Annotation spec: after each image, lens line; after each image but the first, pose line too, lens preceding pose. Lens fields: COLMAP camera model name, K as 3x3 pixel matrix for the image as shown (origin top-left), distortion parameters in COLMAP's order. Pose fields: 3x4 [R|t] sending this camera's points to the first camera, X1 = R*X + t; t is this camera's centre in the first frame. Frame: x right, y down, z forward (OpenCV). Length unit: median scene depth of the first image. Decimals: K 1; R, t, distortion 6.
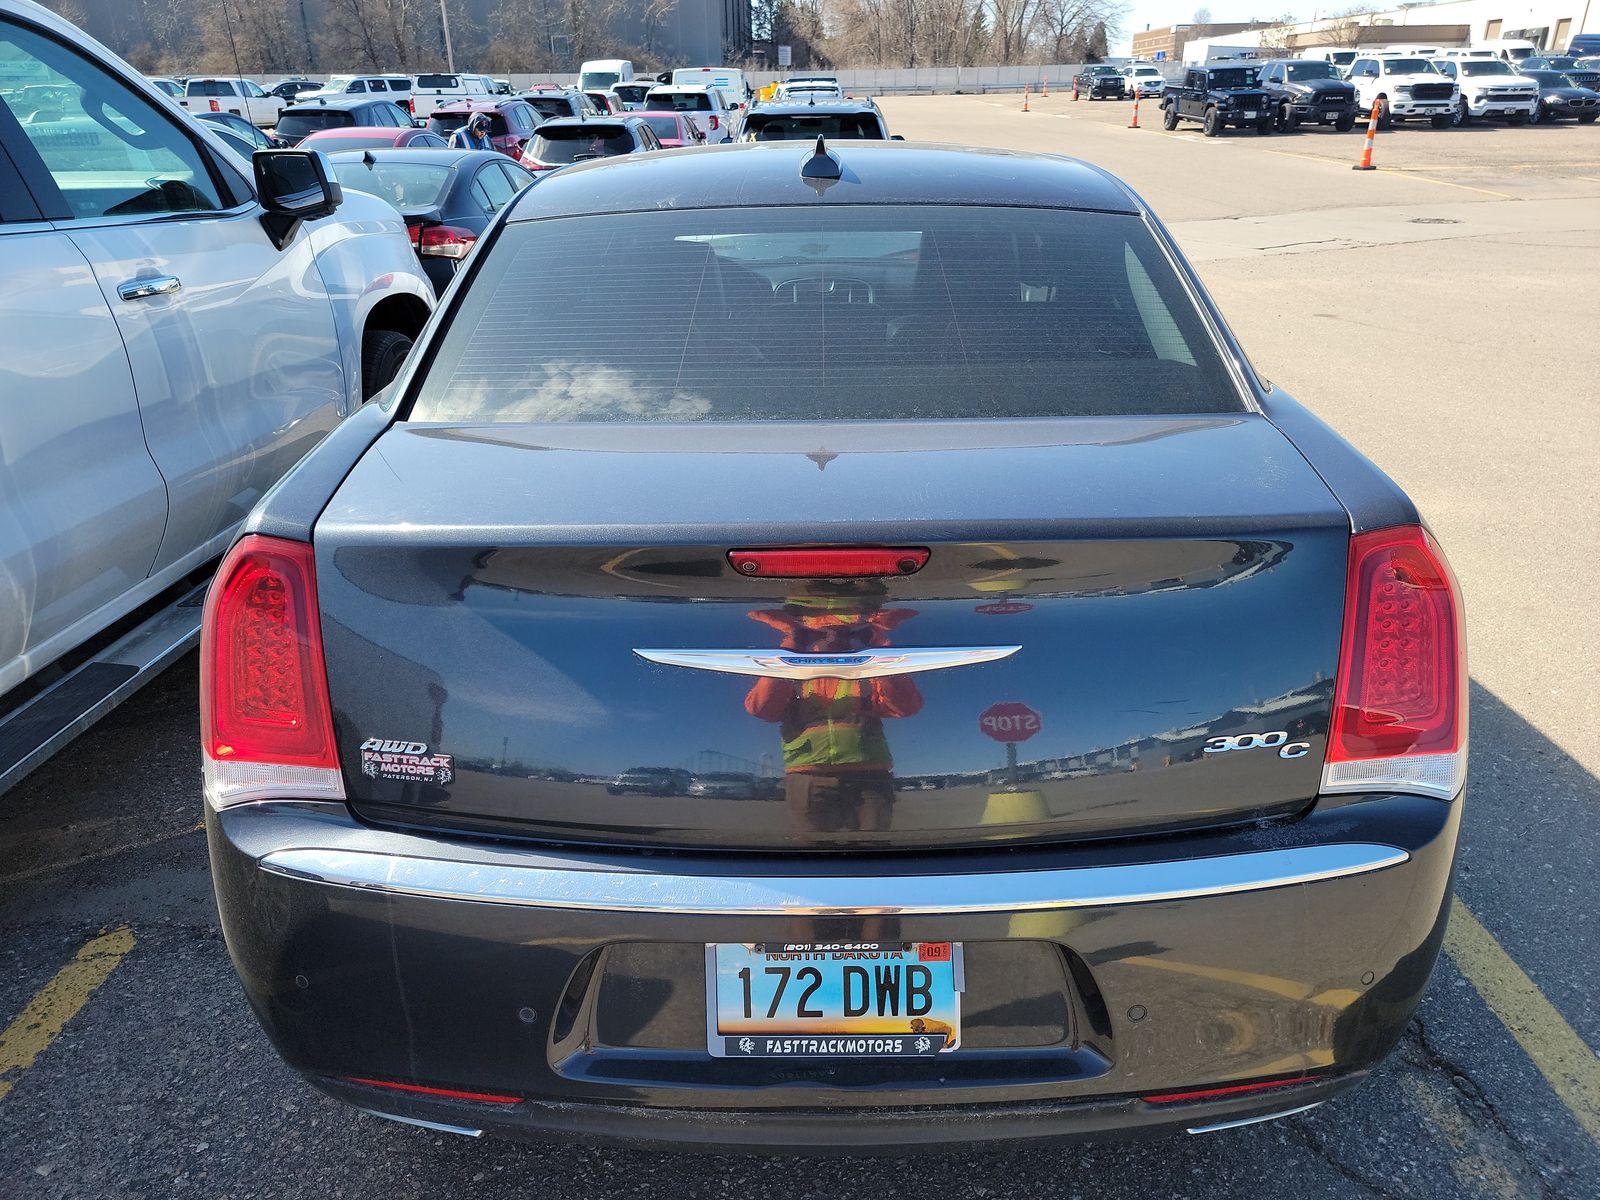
lens RADIAL K [[1139.0, 0, 795.1], [0, 1139.0, 604.1], [0, 0, 1]] dist [0.050256, -0.046672]
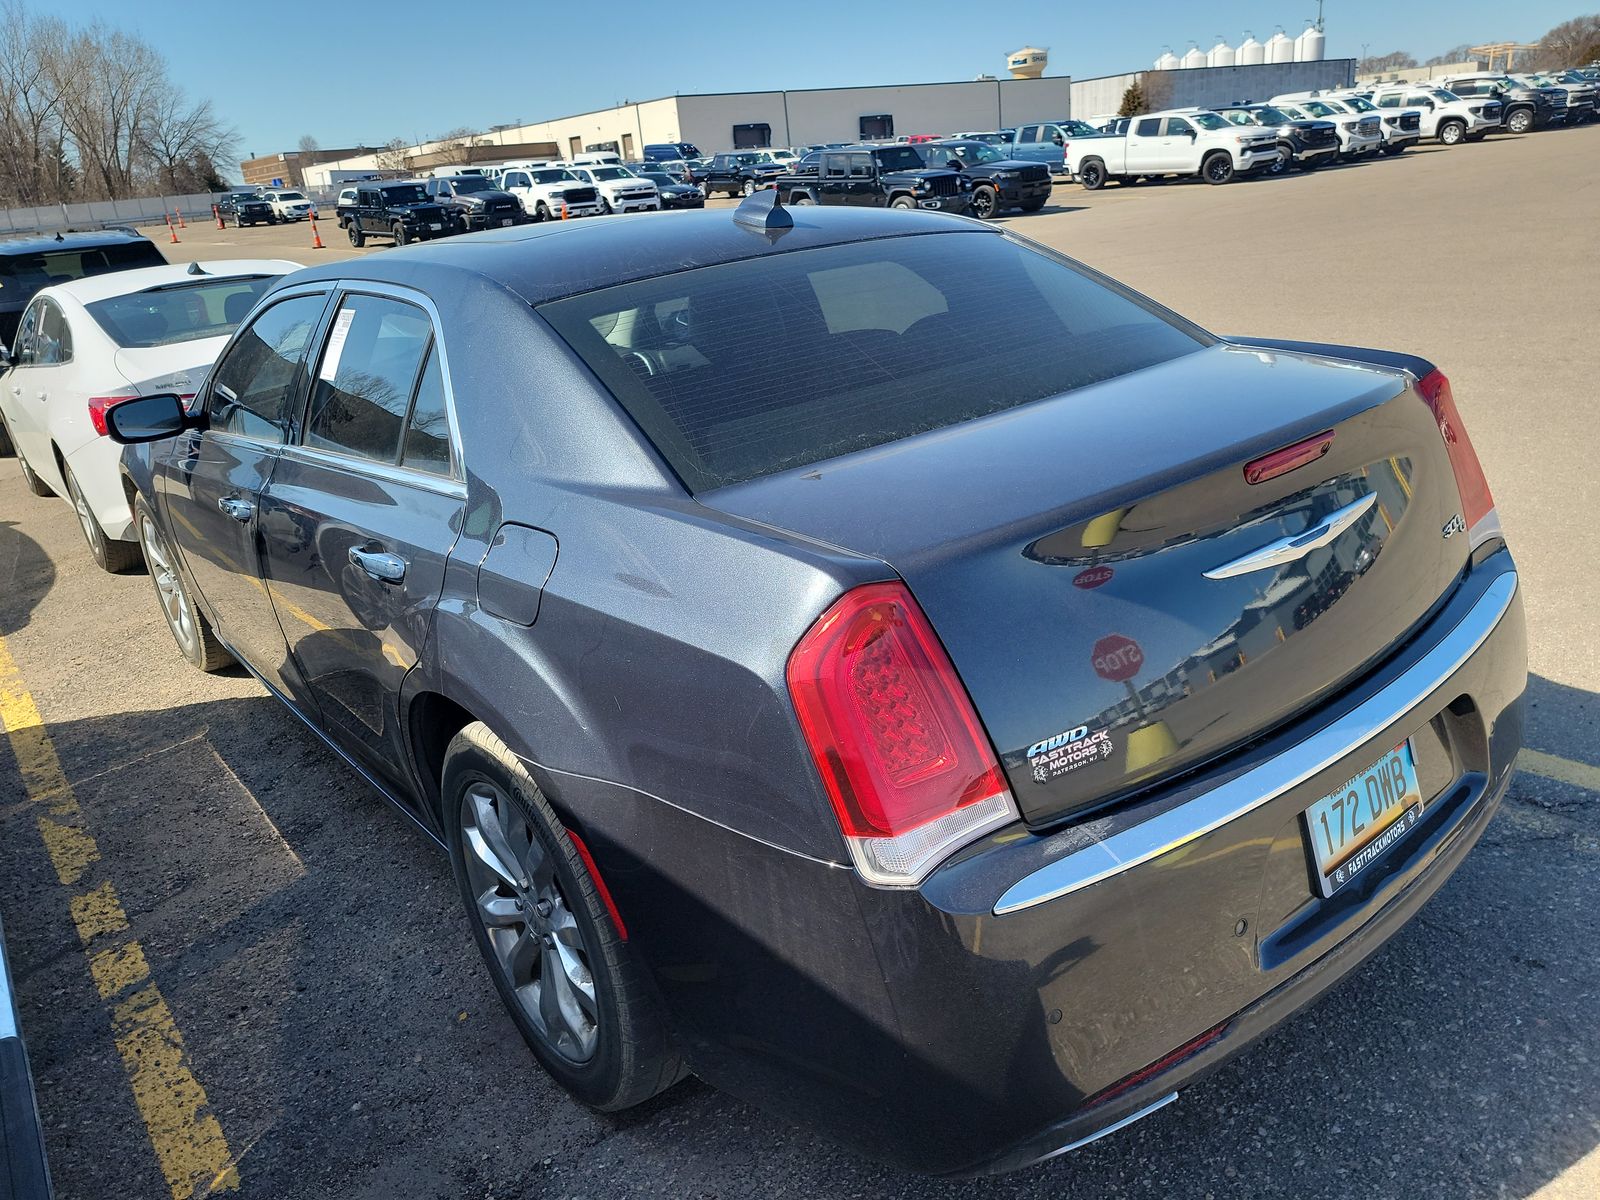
lens RADIAL K [[1139.0, 0, 797.8], [0, 1139.0, 597.9], [0, 0, 1]] dist [0.050256, -0.046672]
pose [[0.768336, -0.269867, 0.580373, -0.053660], [0.323850, 0.946043, 0.011165, -0.004027], [-0.552070, 0.179375, 0.814275, 0.014054]]
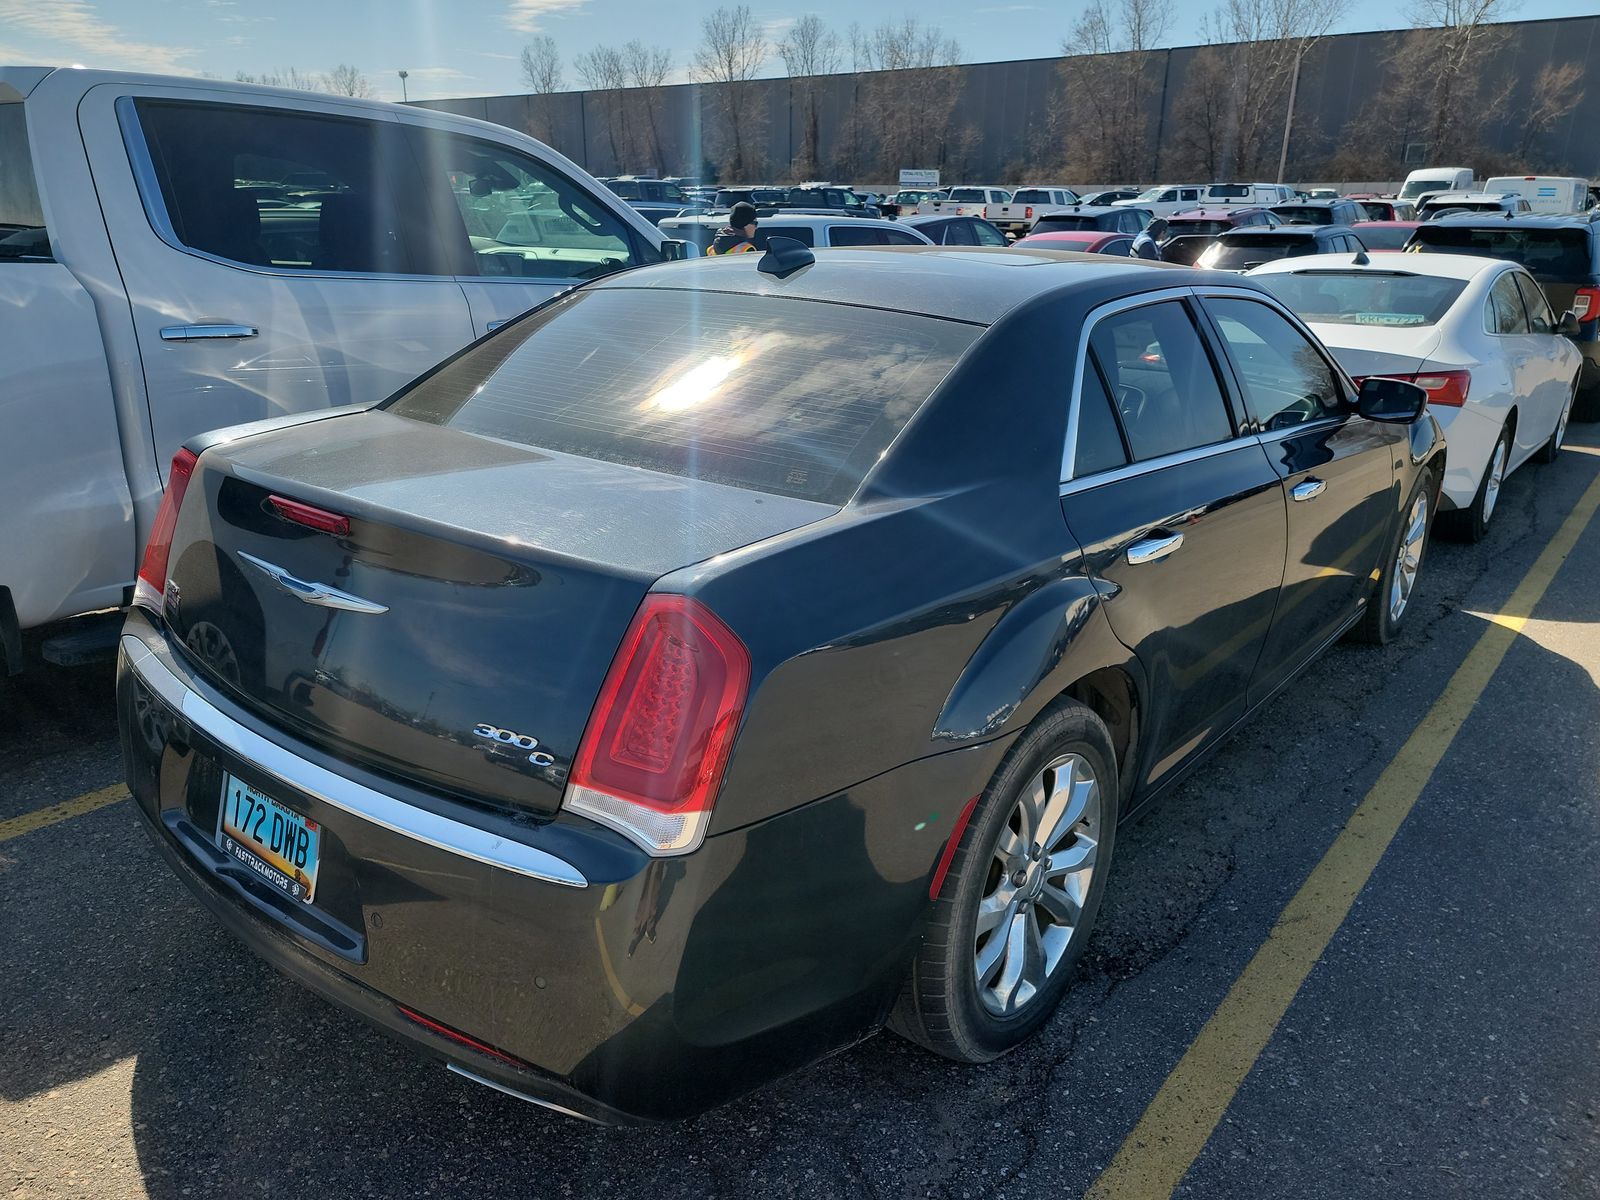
lens RADIAL K [[1139.0, 0, 802.0], [0, 1139.0, 600.8], [0, 0, 1]] dist [0.050256, -0.046672]
pose [[0.781272, 0.218150, -0.584829, 0.062001], [-0.266230, 0.963902, 0.003895, -0.004755], [0.564568, 0.152656, 0.811147, 0.009959]]
